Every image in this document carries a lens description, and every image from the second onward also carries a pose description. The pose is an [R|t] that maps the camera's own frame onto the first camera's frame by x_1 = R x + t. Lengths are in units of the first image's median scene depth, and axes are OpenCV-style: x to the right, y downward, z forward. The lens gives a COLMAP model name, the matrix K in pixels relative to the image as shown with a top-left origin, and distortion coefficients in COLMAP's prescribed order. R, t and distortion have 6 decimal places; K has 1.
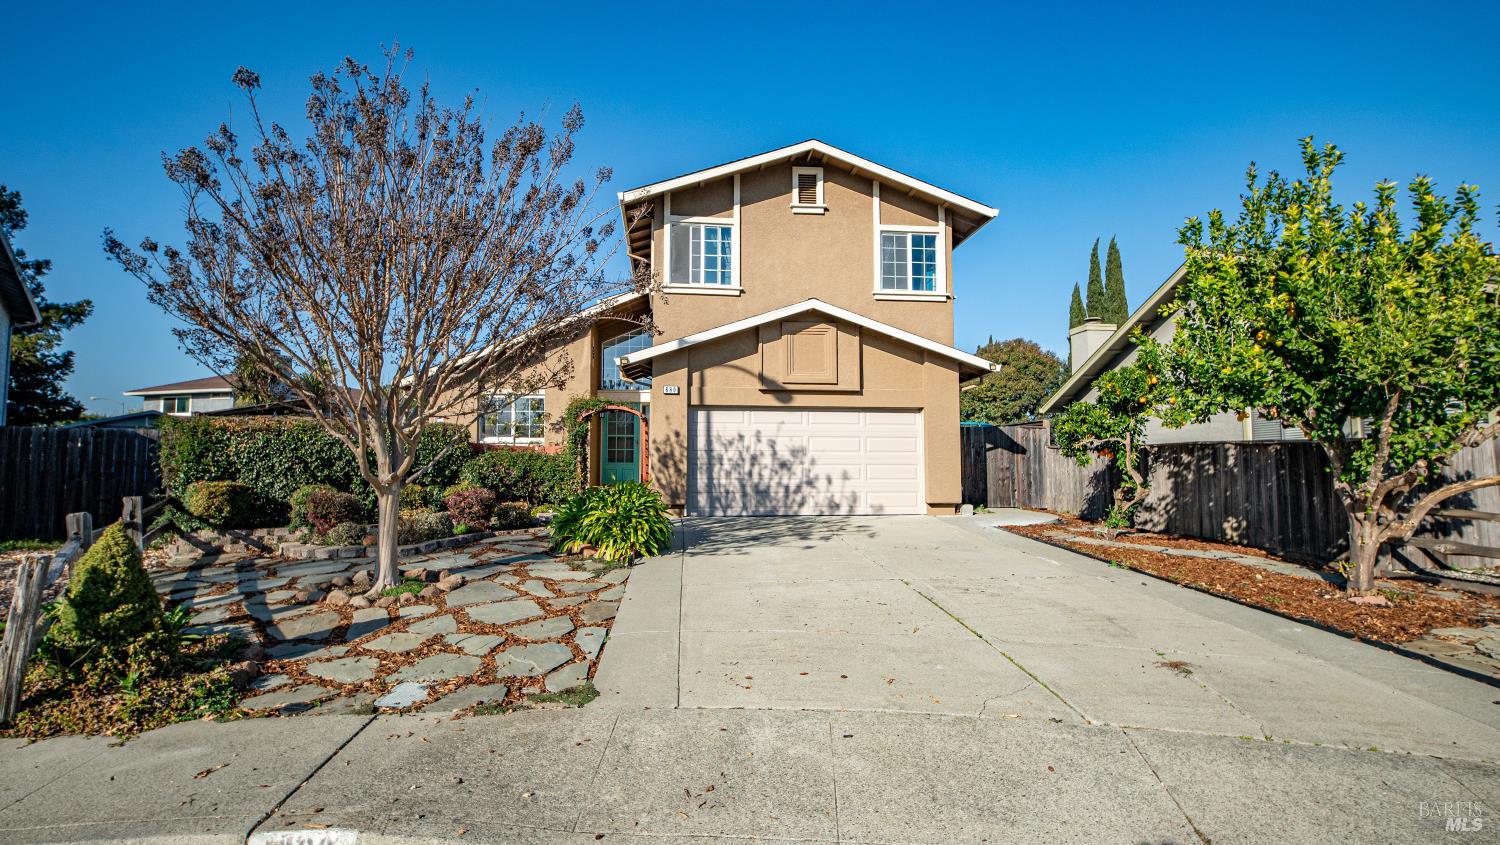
lens RADIAL K [[673.4, 0, 745.9], [0, 673.4, 431.2], [0, 0, 1]] dist [0.004881, -0.000456]
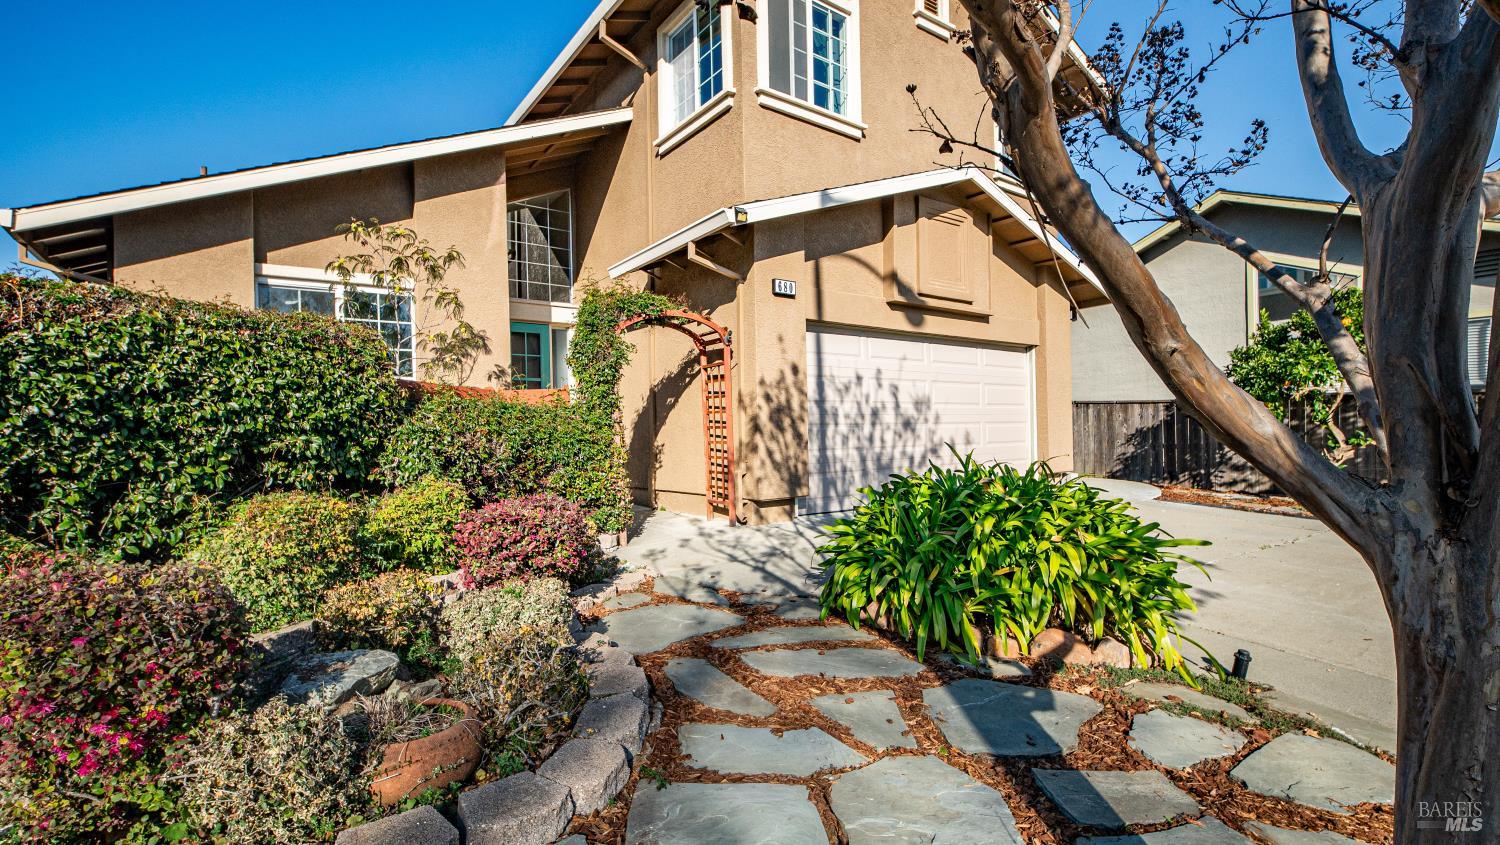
lens RADIAL K [[673.4, 0, 745.9], [0, 673.4, 431.2], [0, 0, 1]] dist [0.004881, -0.000456]
pose [[0.858276, -0.016531, 0.512923, -0.409637], [-0.010391, 0.998716, 0.049574, 0.027111], [-0.513084, -0.047878, 0.857002, 0.536617]]
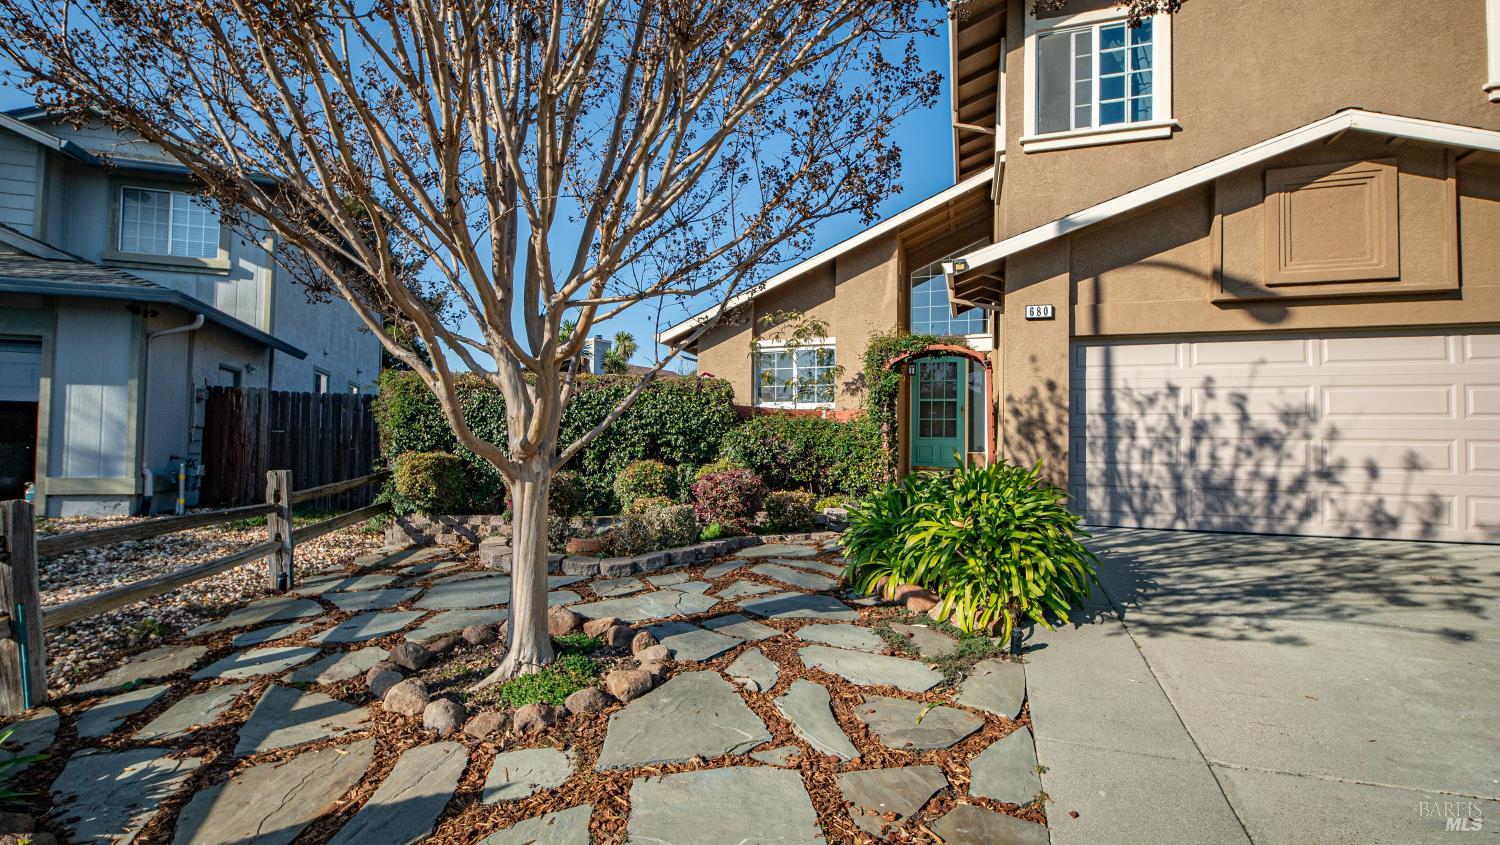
lens RADIAL K [[673.4, 0, 745.9], [0, 673.4, 431.2], [0, 0, 1]] dist [0.004881, -0.000456]
pose [[0.910459, 0.002256, -0.413594, -0.099329], [0.009434, 0.999612, 0.026222, 0.025636], [0.413492, -0.027776, 0.910084, 0.343376]]
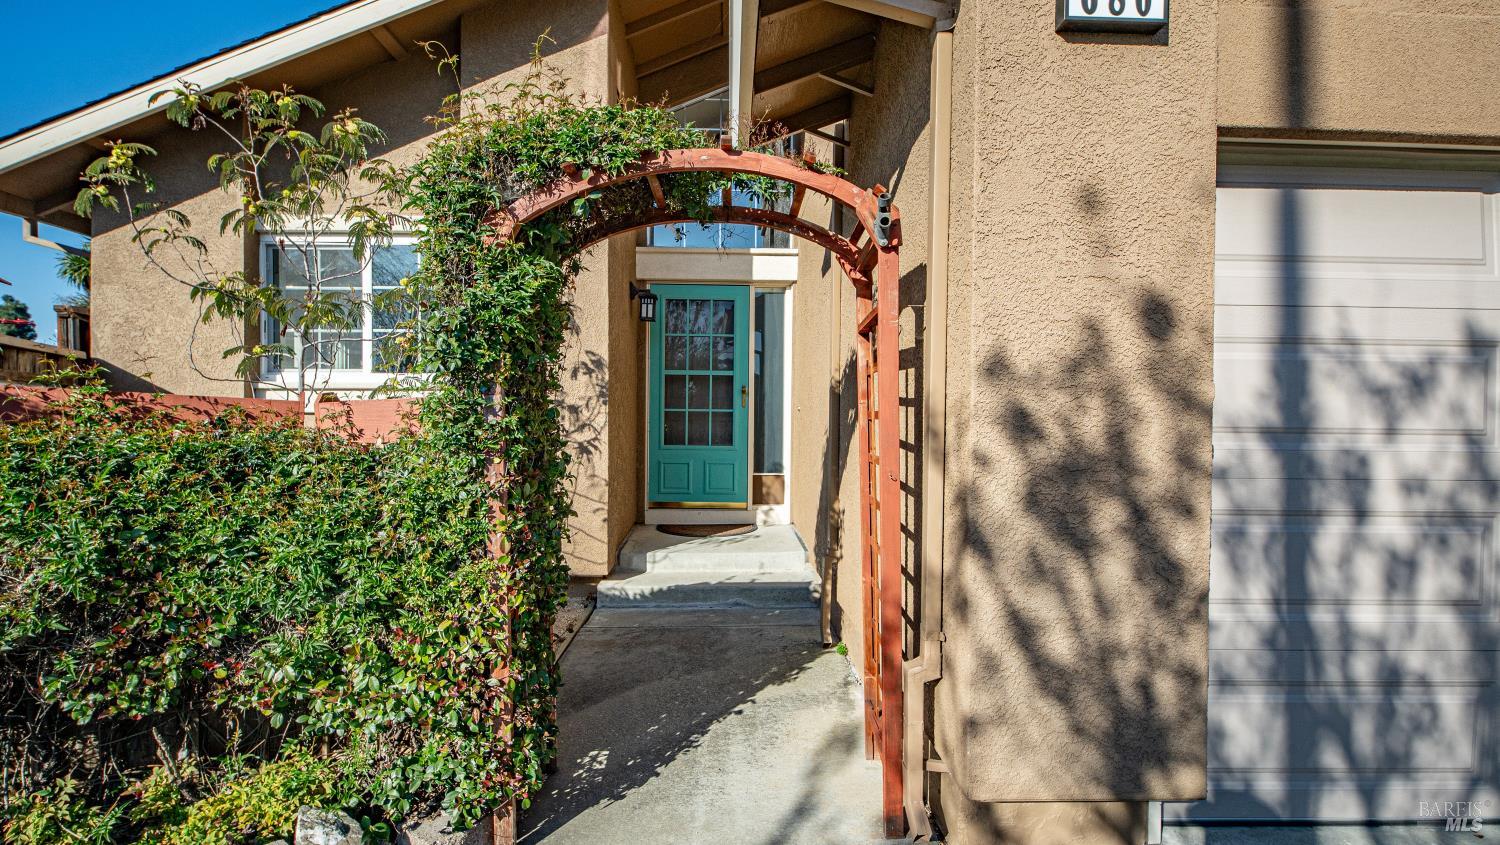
lens RADIAL K [[673.2, 0, 751.6], [0, 673.2, 437.4], [0, 0, 1]] dist [-0.000288, -0.000711]
pose [[0.997660, 0.008789, -0.067803, -0.173989], [-0.004037, 0.997546, 0.069903, 0.020079], [0.068251, -0.069465, 0.995247, 0.832352]]
